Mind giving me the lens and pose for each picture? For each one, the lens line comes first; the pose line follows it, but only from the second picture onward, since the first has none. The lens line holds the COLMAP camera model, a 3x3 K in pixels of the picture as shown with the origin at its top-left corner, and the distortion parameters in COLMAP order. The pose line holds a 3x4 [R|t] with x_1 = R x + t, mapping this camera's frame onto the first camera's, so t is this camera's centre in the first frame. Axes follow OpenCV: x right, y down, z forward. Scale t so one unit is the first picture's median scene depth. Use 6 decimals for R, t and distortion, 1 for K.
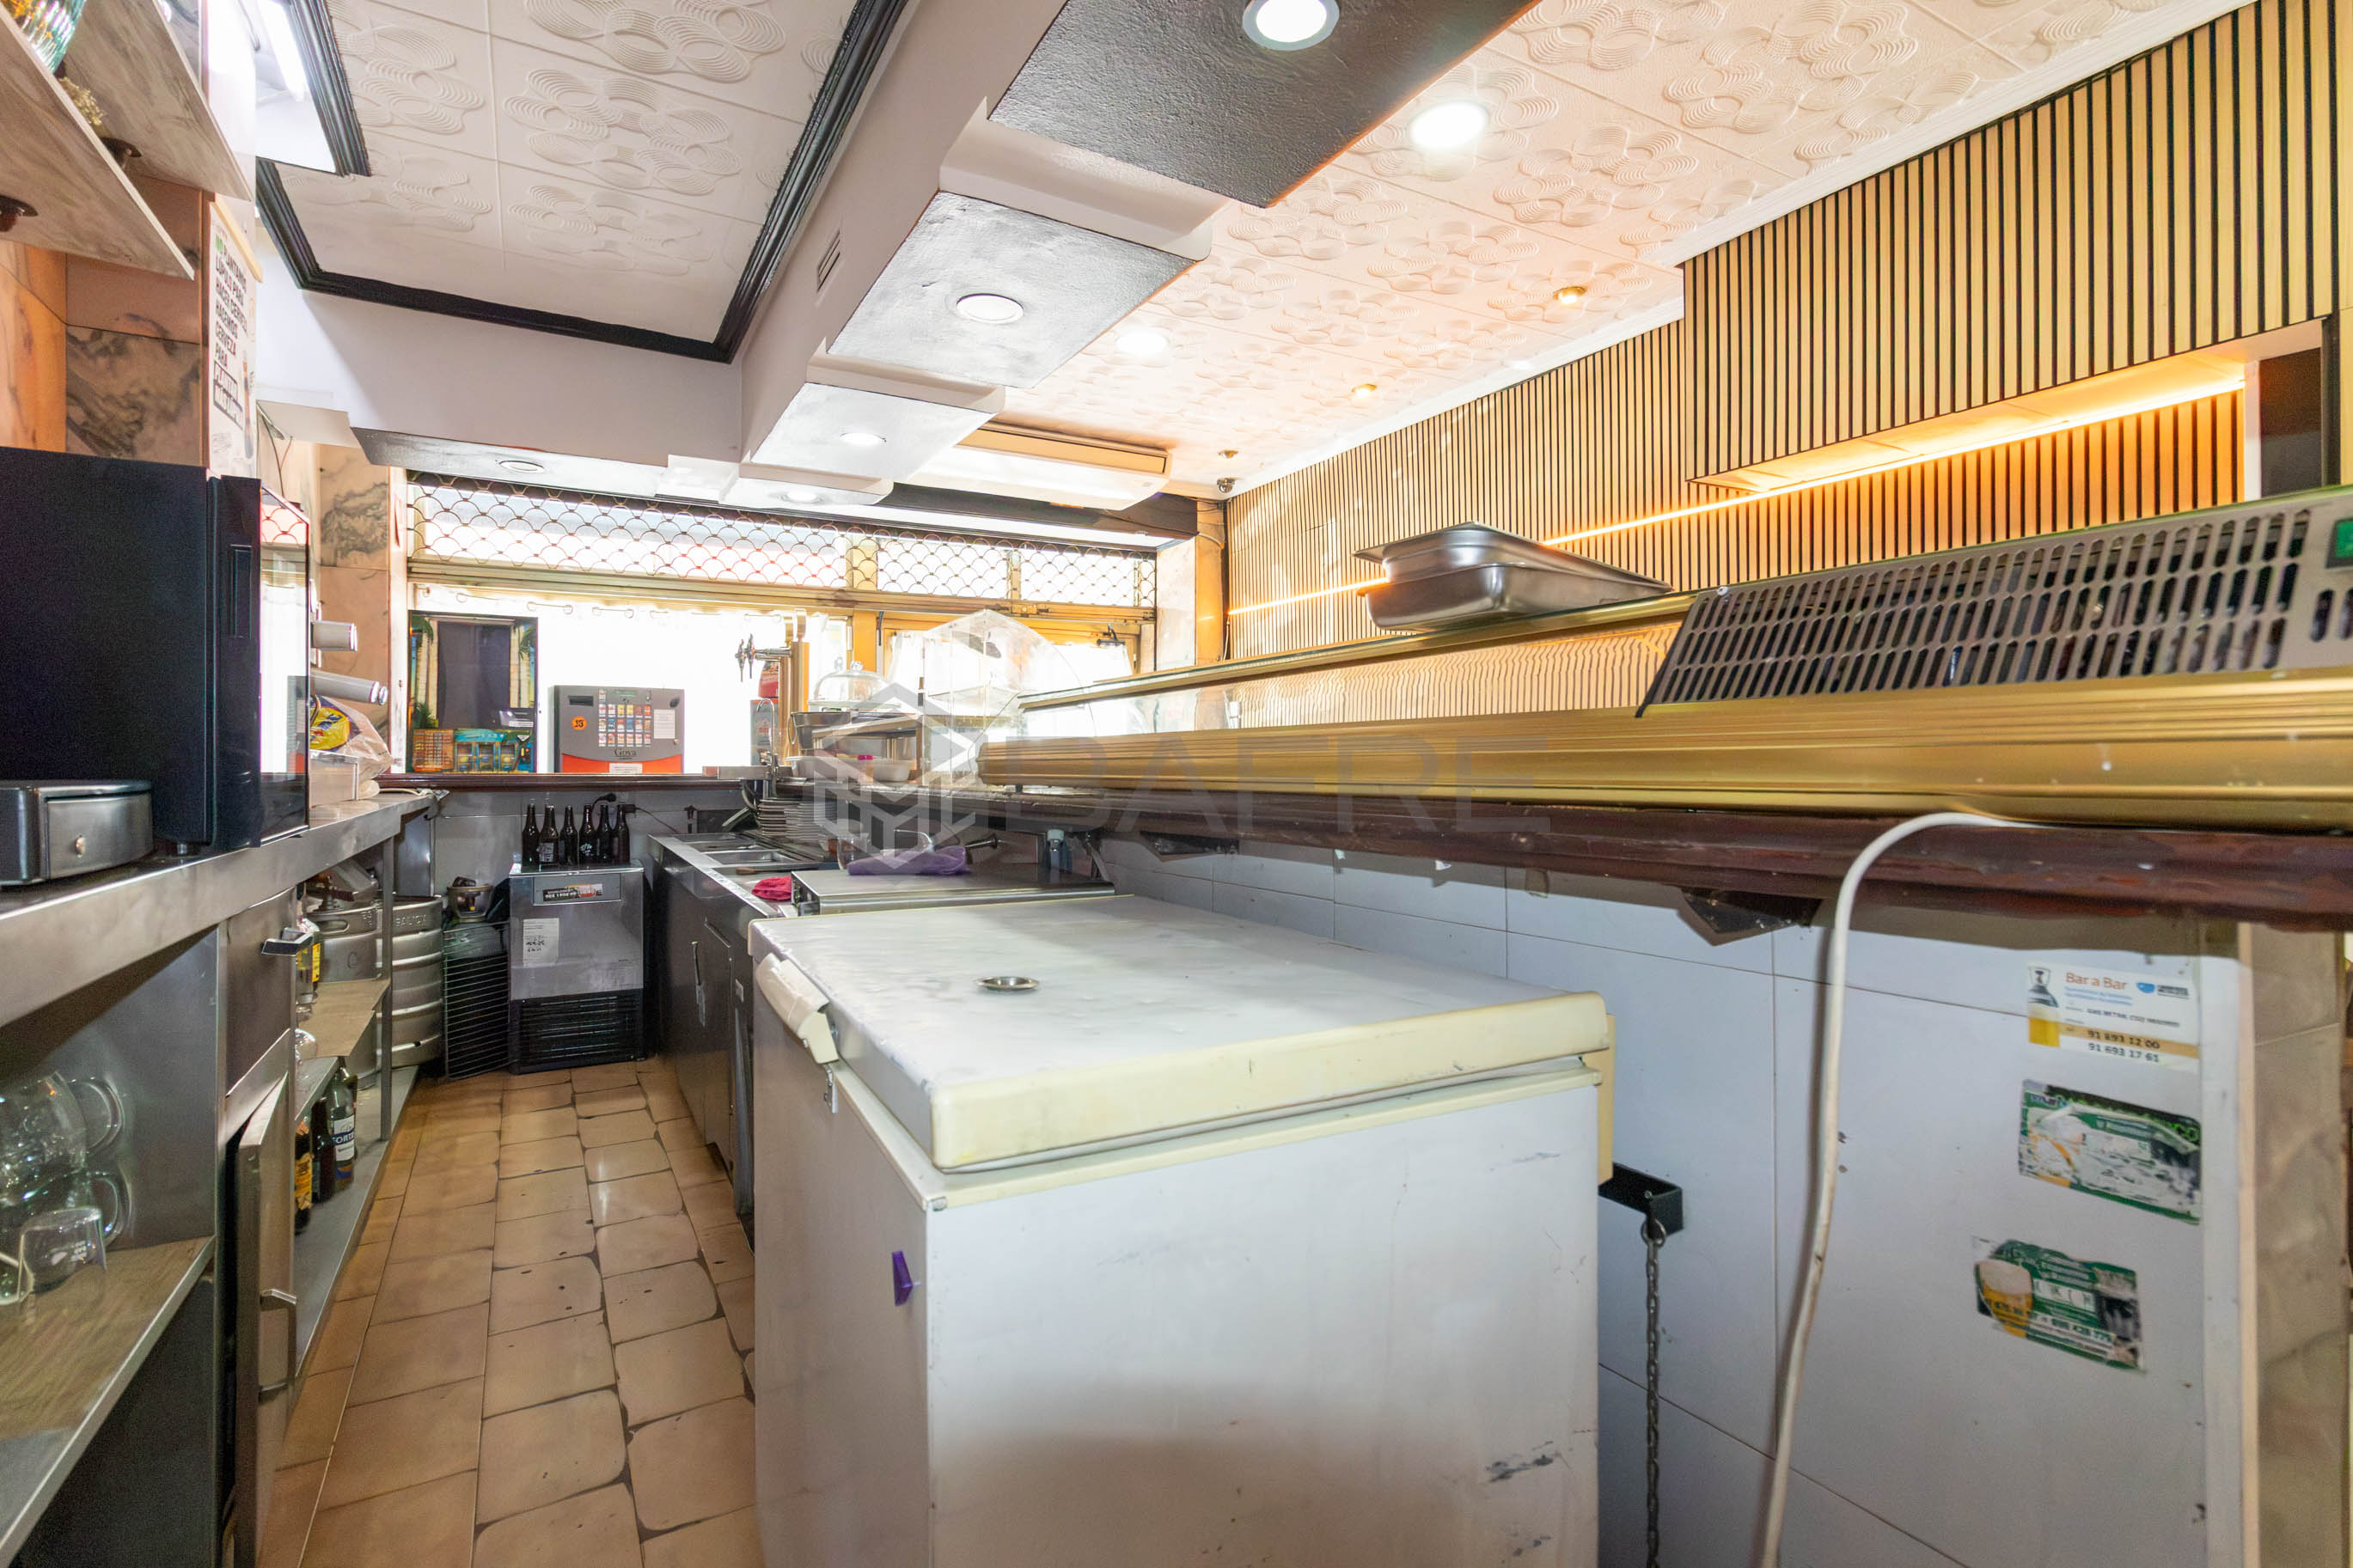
lens RADIAL K [[1118.9, 0, 1180.0], [0, 1118.9, 750.1], [0, 0, 1]] dist [-0.000810, 0.000225]
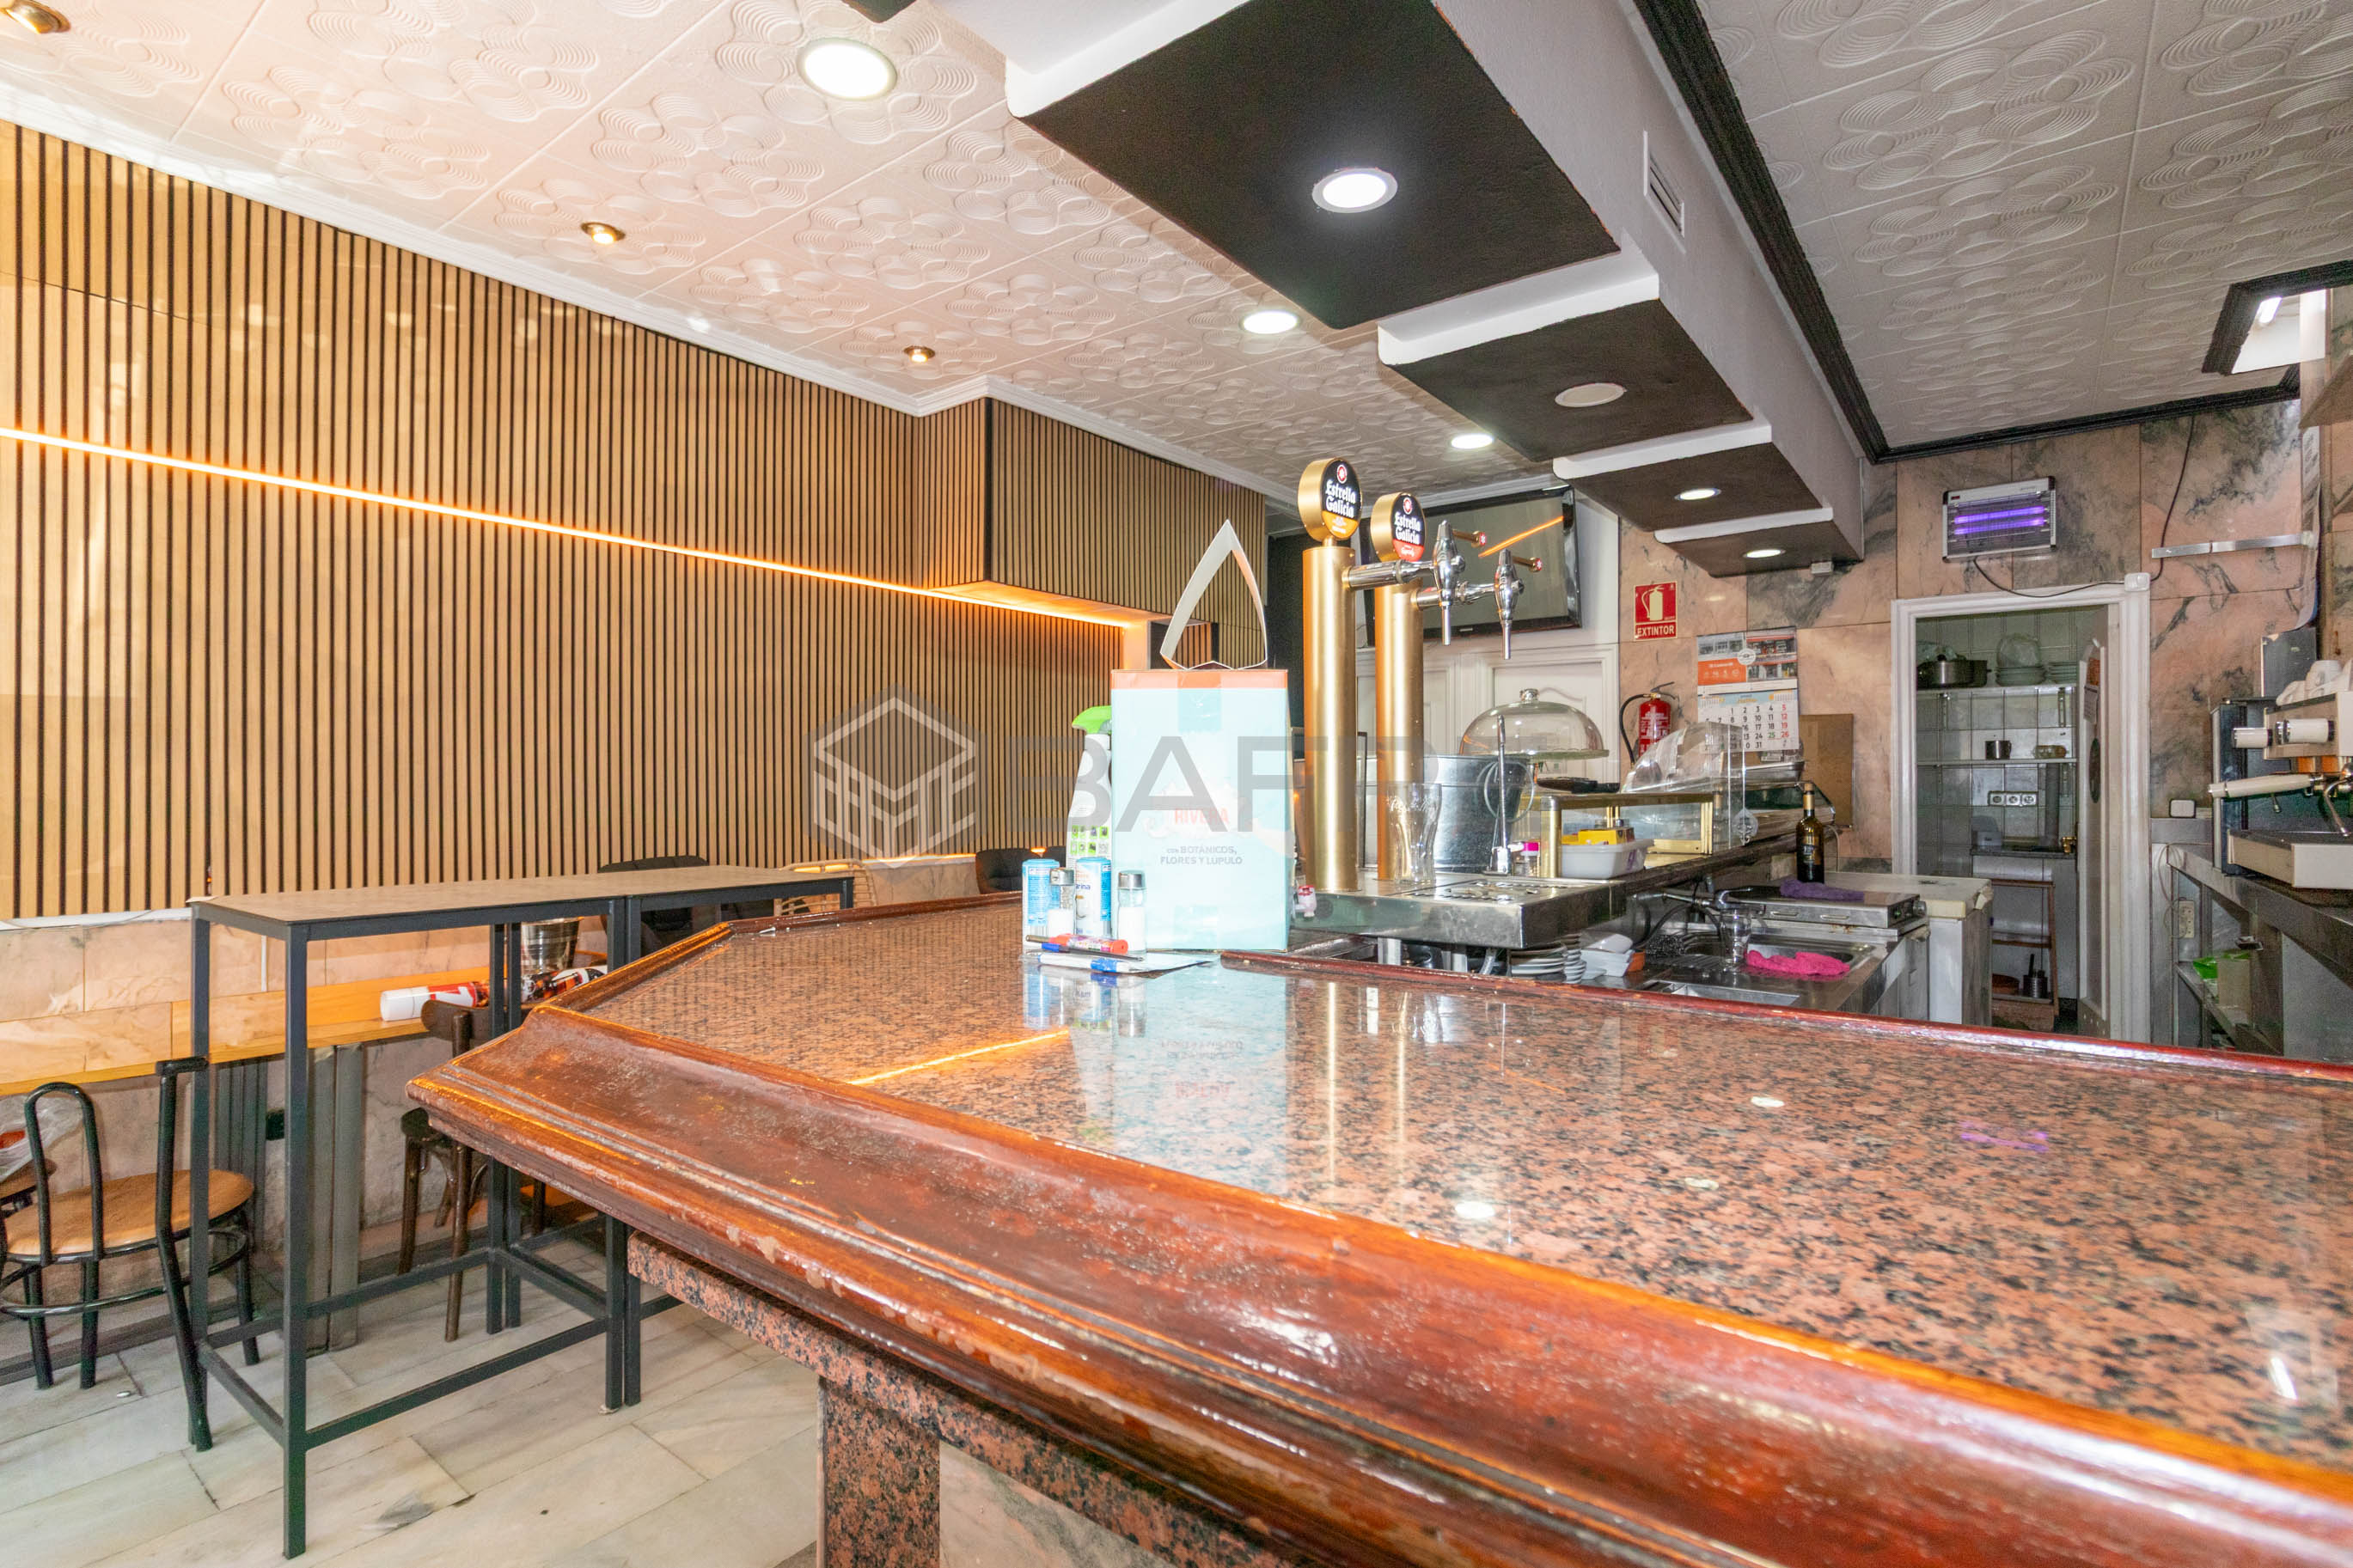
lens RADIAL K [[1112.7, 0, 1140.0], [0, 1112.7, 787.1], [0, 0, 1]] dist [0.004400, 0.000501]
pose [[-0.366566, 0.004847, 0.930380, -0.739358], [-0.009580, 0.999914, -0.008984, -0.013752], [-0.930343, -0.012206, -0.366488, 1.342511]]
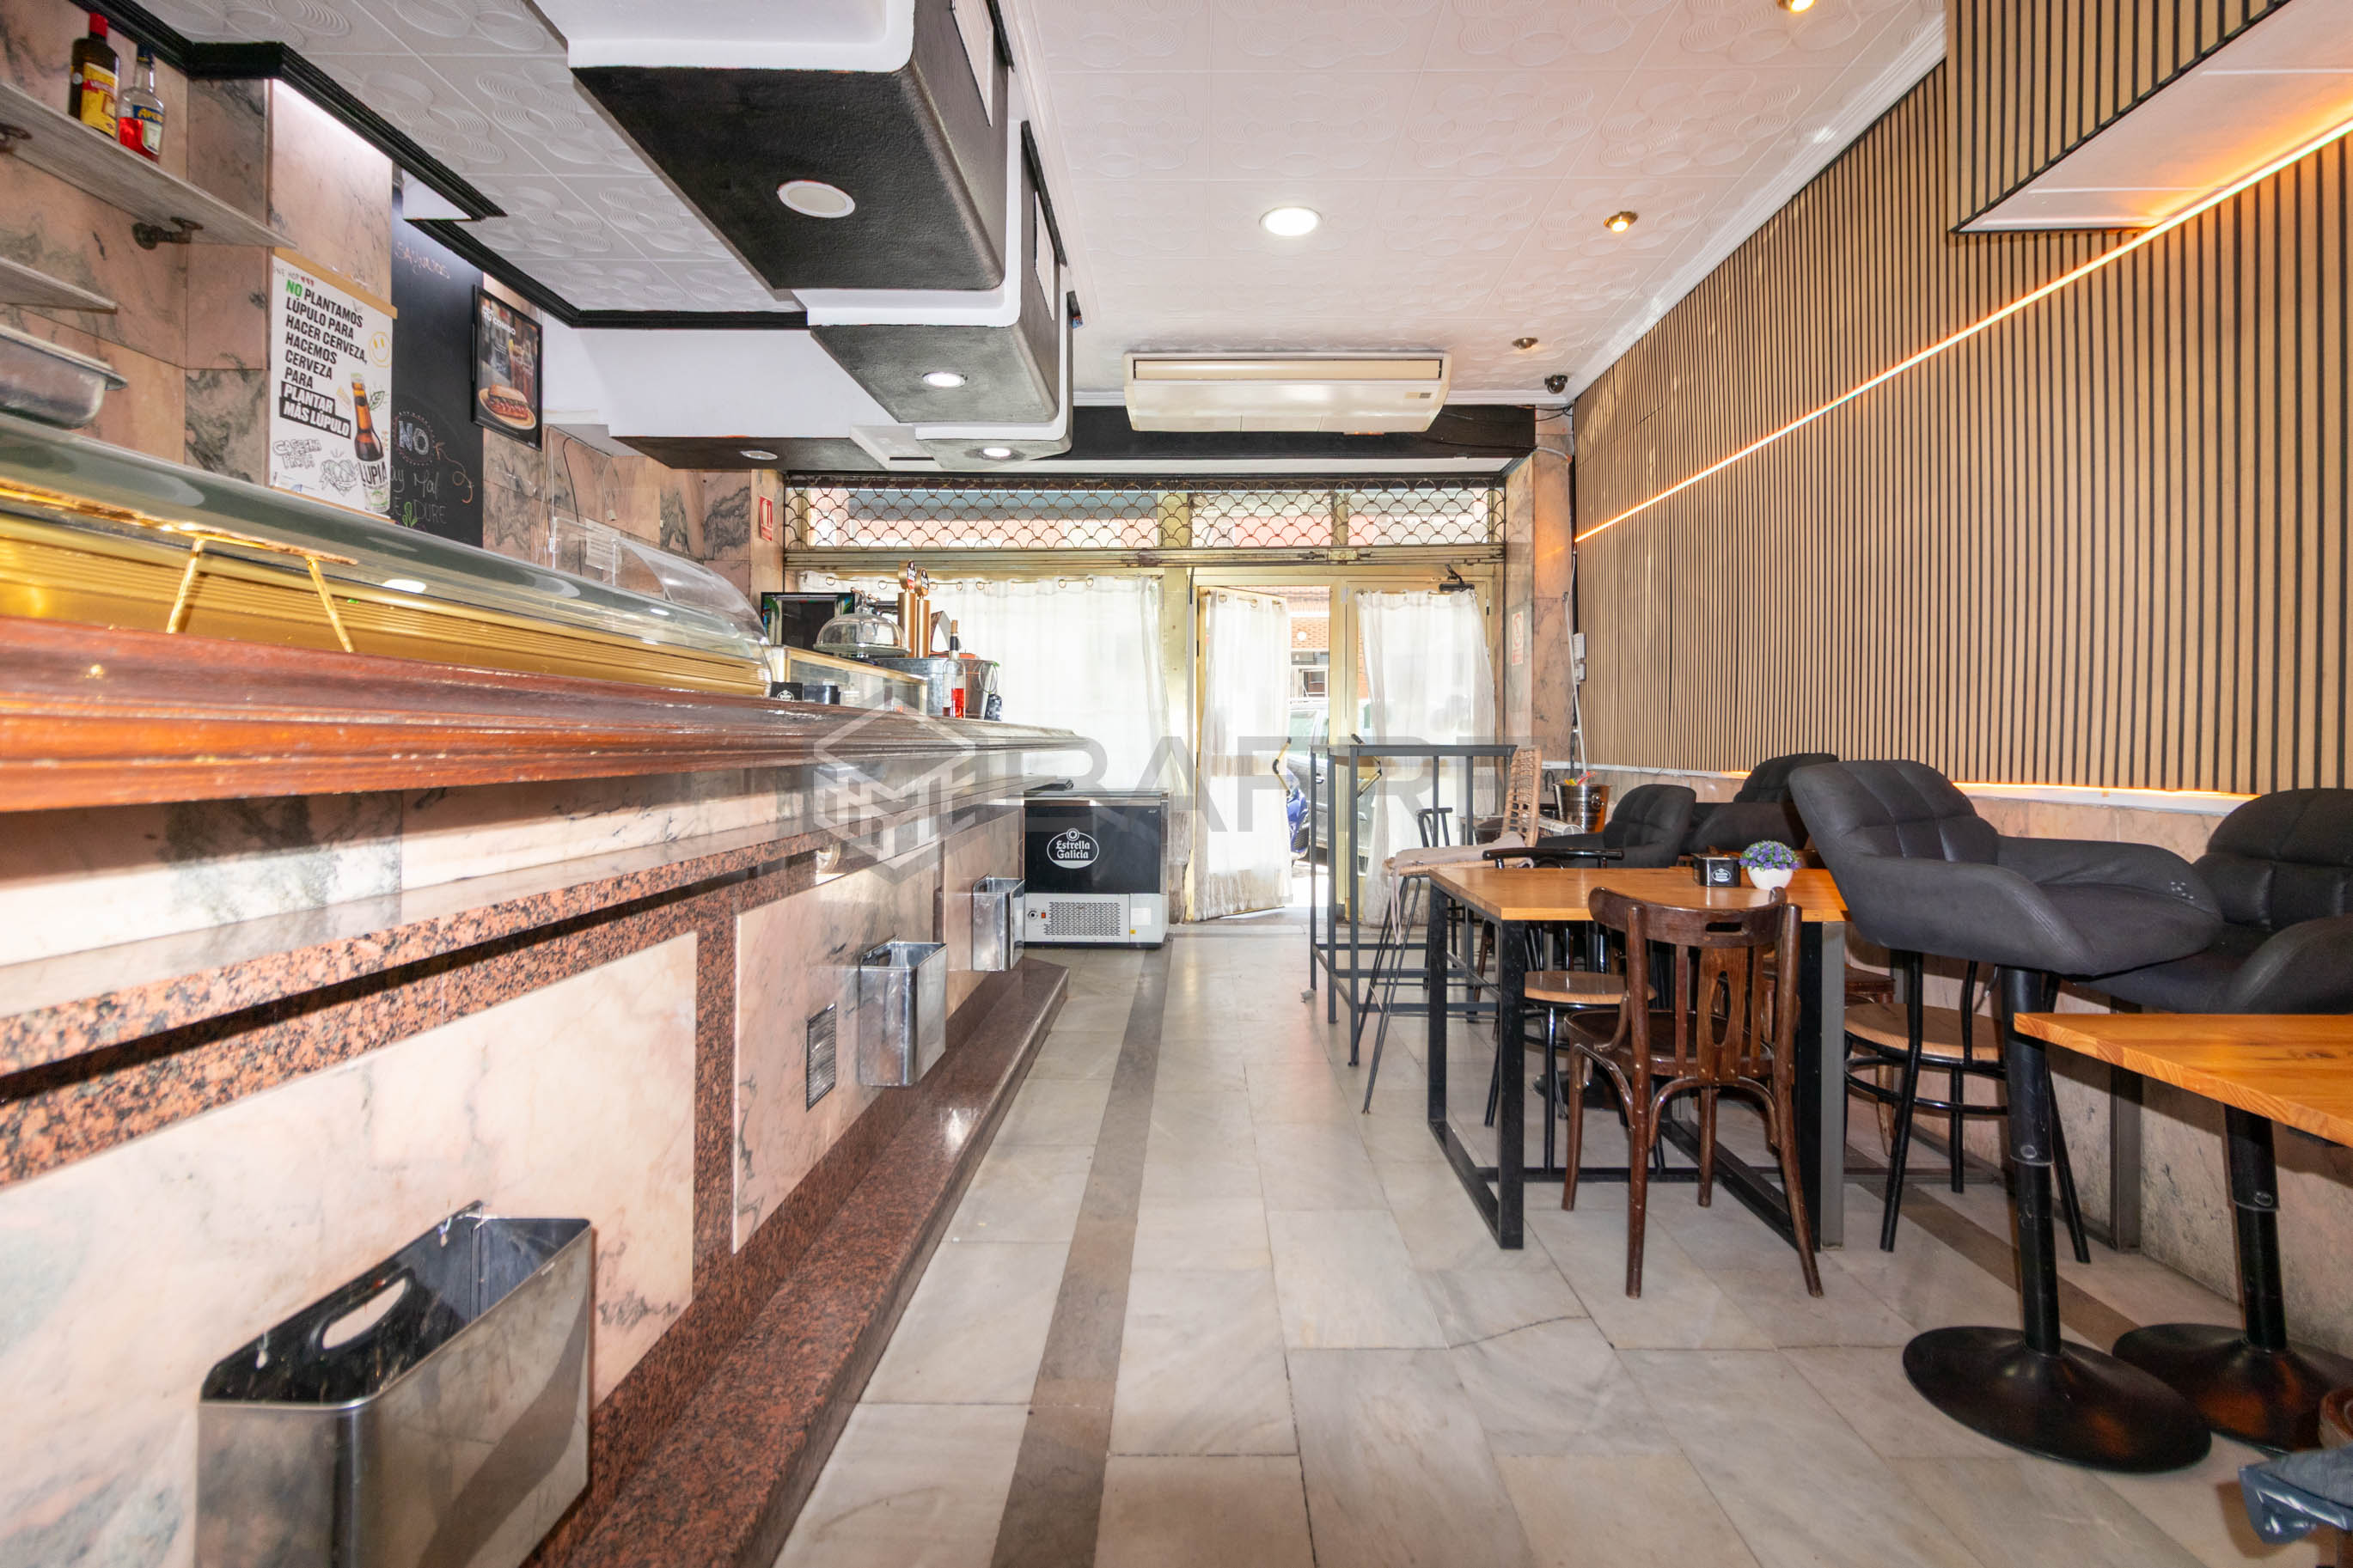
lens RADIAL K [[1118.9, 0, 1180.0], [0, 1118.9, 750.1], [0, 0, 1]] dist [-0.000810, 0.000225]
pose [[0.862665, 0.006843, -0.505729, 0.414690], [0.004315, 0.999773, 0.020888, 0.028136], [0.505757, -0.020202, 0.862440, 0.268524]]
